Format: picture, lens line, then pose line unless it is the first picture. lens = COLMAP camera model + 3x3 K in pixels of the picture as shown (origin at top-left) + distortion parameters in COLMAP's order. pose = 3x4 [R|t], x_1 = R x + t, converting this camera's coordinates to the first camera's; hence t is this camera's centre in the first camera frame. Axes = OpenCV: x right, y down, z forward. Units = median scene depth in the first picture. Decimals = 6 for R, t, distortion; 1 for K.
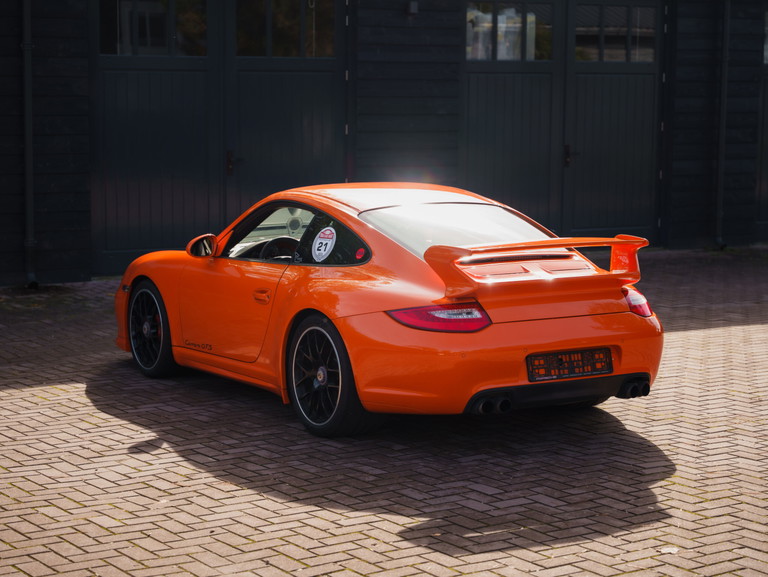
lens RADIAL K [[1582.4, 0, 384.0], [0, 1582.4, 288.5], [0, 0, 1]] dist [0.068163, -0.047537]
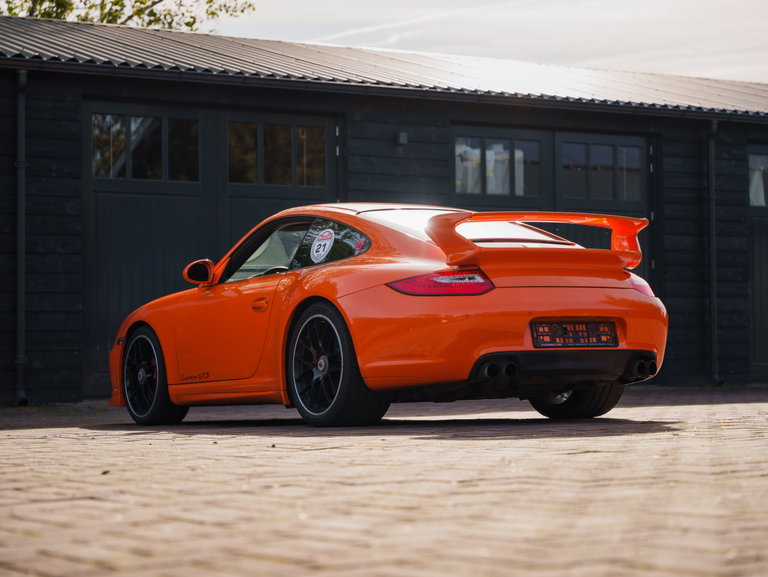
lens RADIAL K [[1598.0, 0, 384.0], [0, 1598.0, 288.5], [0, 0, 1]] dist [0.019116, 0.682047]
pose [[0.999787, -0.018609, 0.008871, -0.008014], [0.019767, 0.987515, -0.156283, 0.143803], [-0.005852, 0.156425, 0.987673, 0.011219]]
